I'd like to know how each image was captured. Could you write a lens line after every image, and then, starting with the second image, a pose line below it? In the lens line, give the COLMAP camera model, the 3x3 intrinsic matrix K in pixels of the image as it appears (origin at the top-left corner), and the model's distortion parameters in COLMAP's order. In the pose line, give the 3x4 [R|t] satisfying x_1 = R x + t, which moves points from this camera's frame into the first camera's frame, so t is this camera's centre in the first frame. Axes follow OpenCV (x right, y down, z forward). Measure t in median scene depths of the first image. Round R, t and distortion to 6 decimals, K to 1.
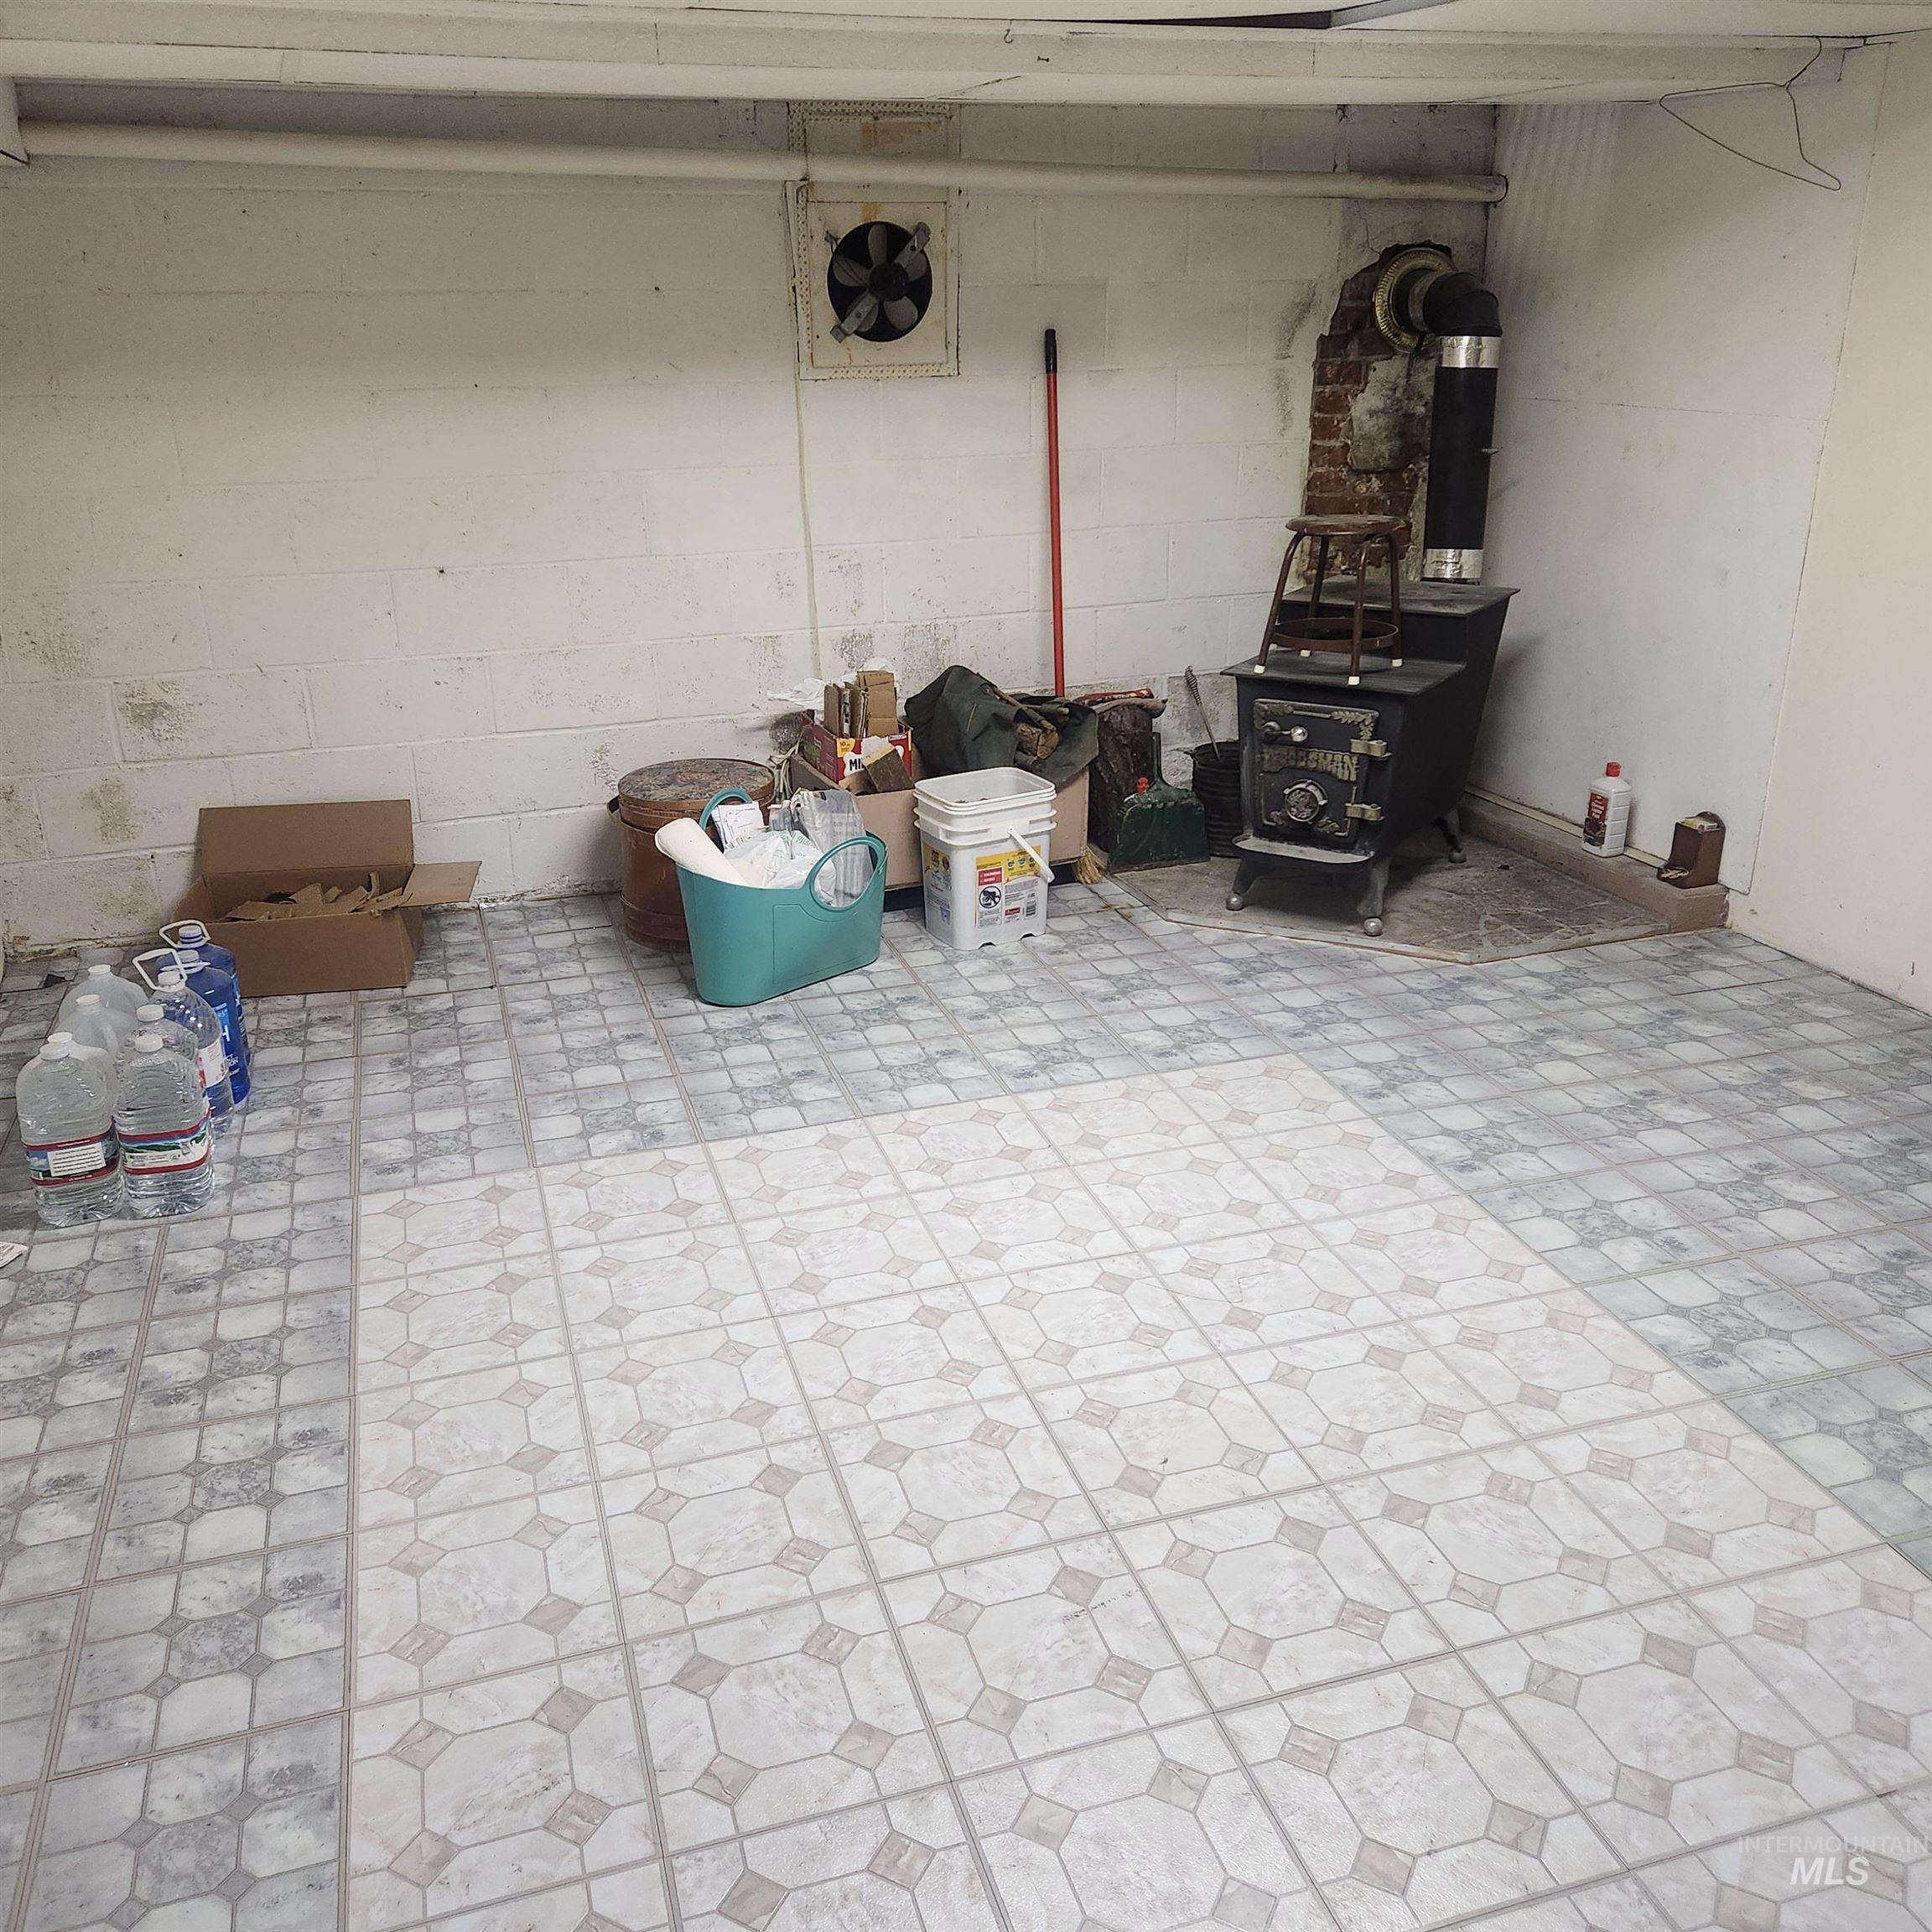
lens RADIAL K [[1716.7, 0, 953.6], [0, 1716.7, 959.7], [0, 0, 1]] dist [0.066996, -0.044443]
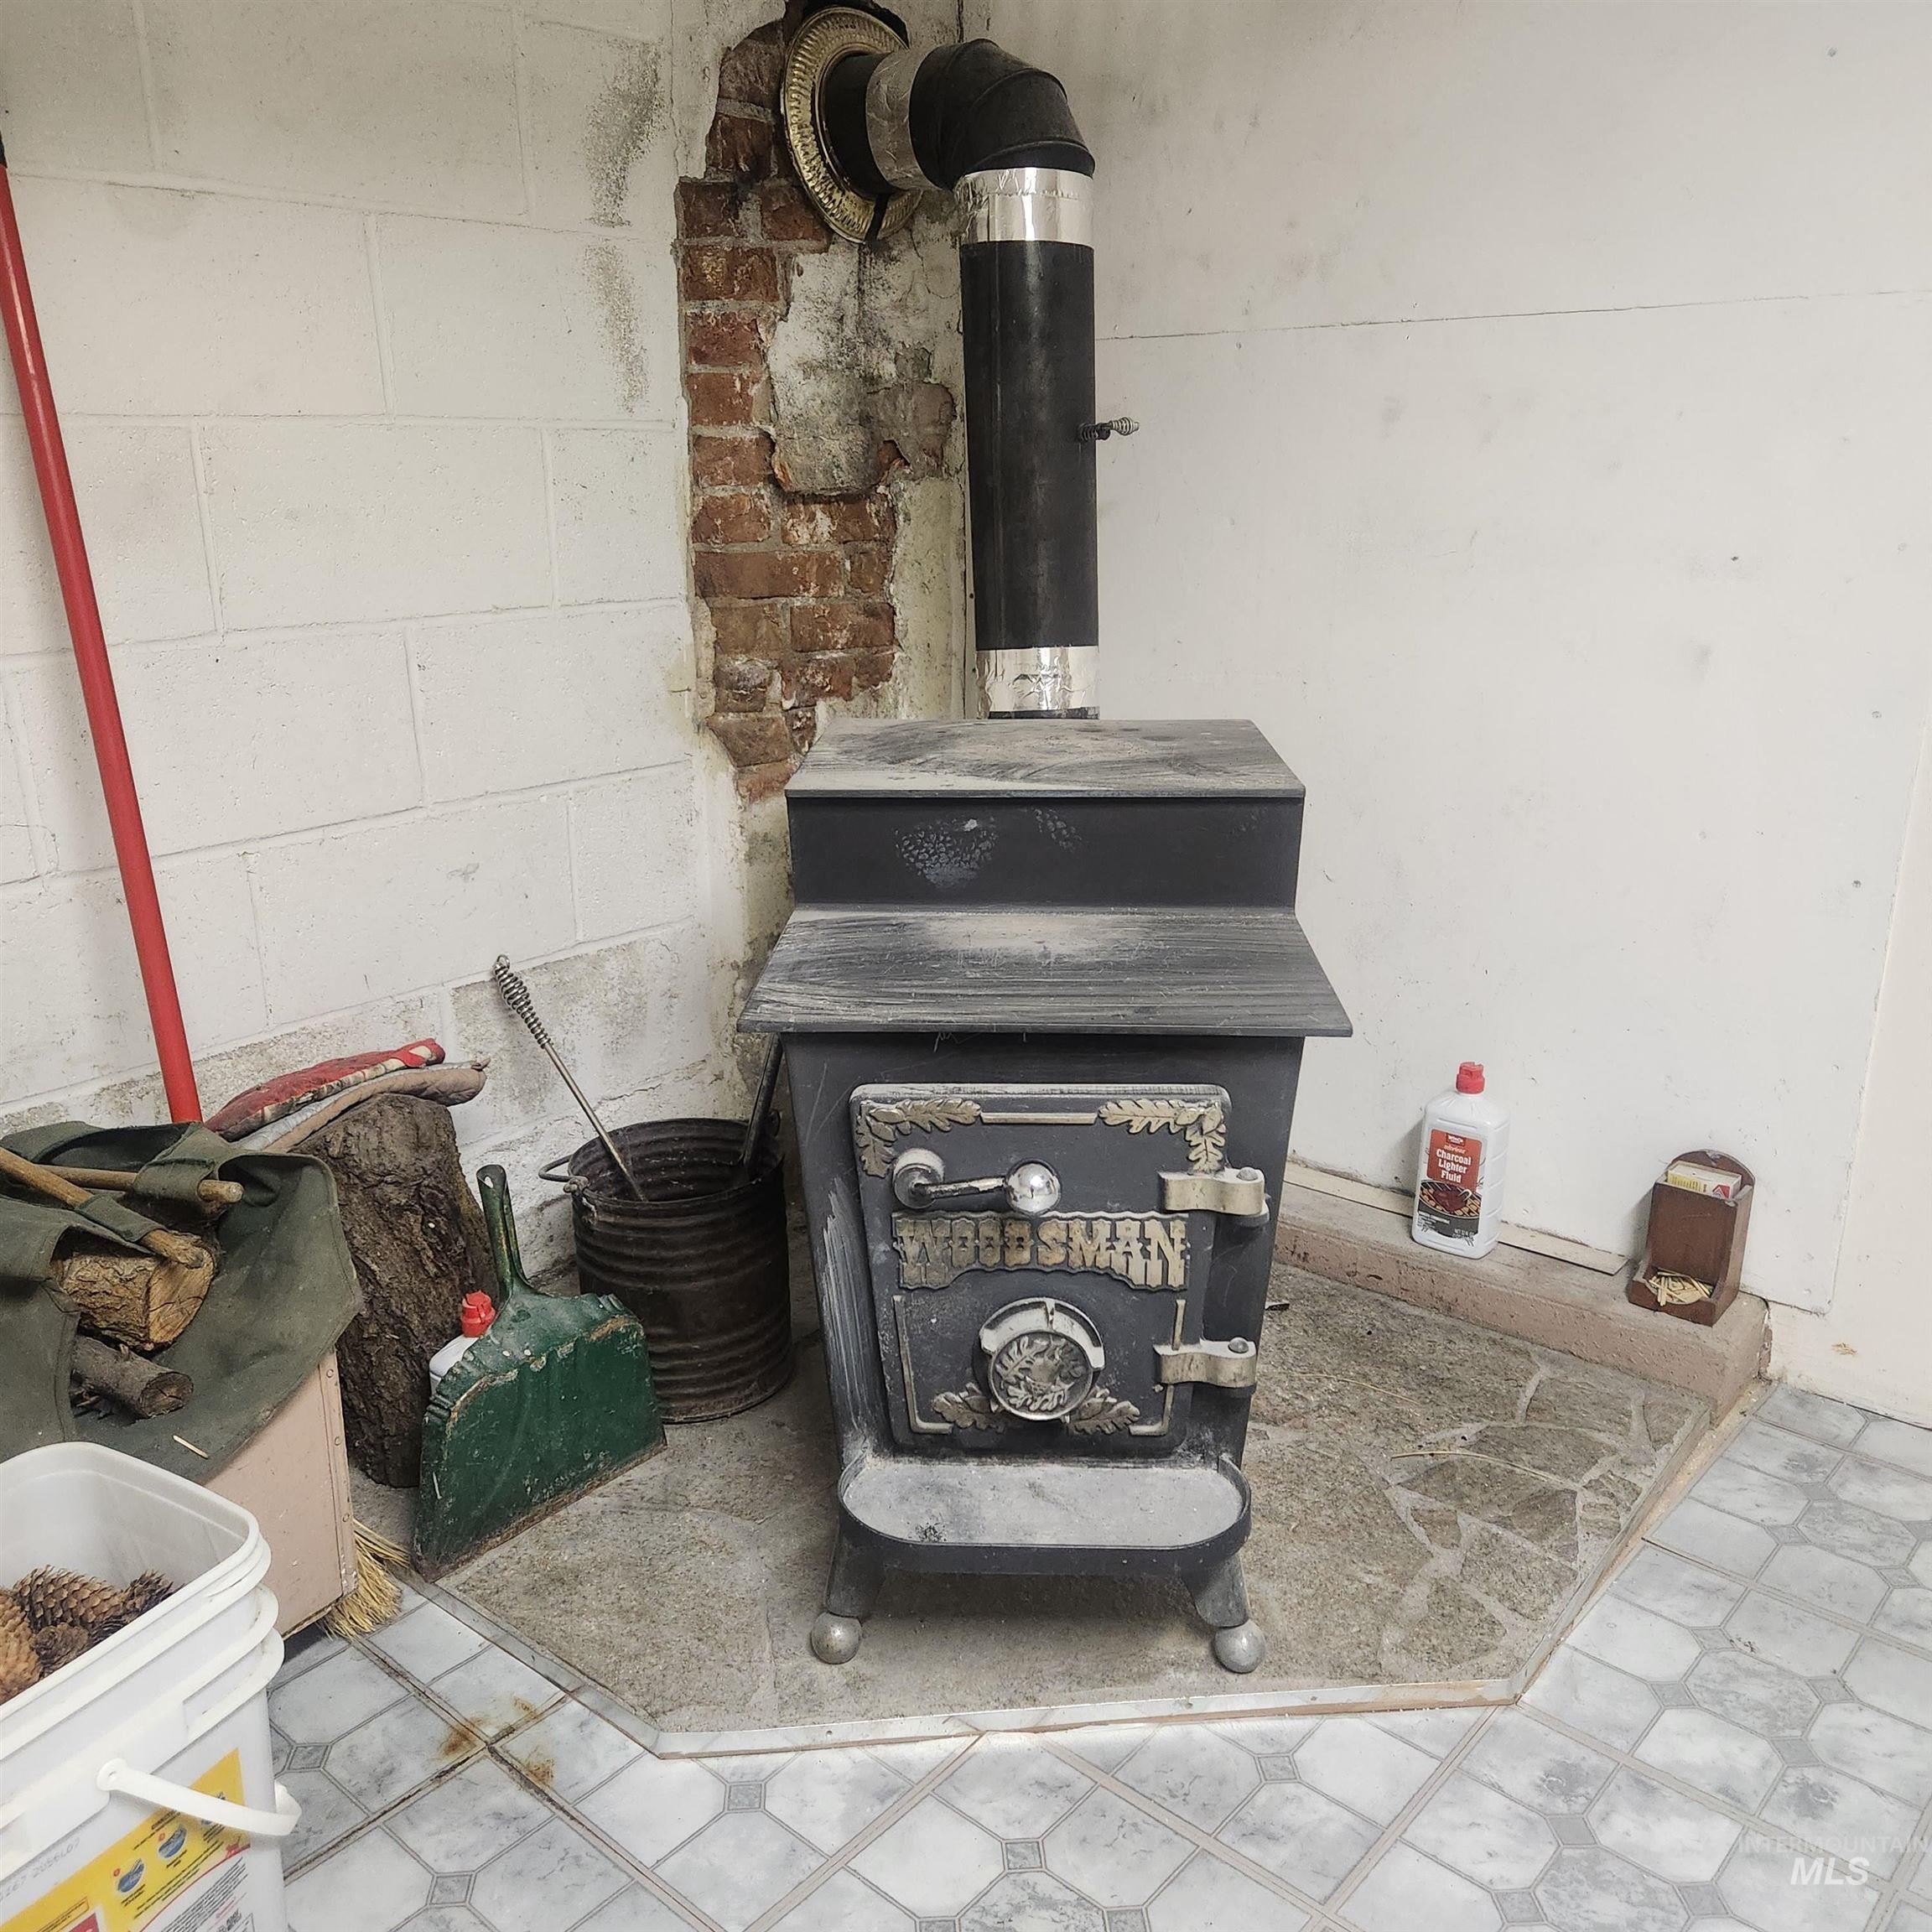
lens RADIAL K [[1716.7, 0, 936.4], [0, 1716.7, 996.2], [0, 0, 1]] dist [0.066996, -0.044443]
pose [[0.863933, -0.148220, 0.481301, 0.027303], [0.179964, 0.983466, -0.020170, -0.140365], [-0.470354, 0.104042, 0.876323, 0.614804]]
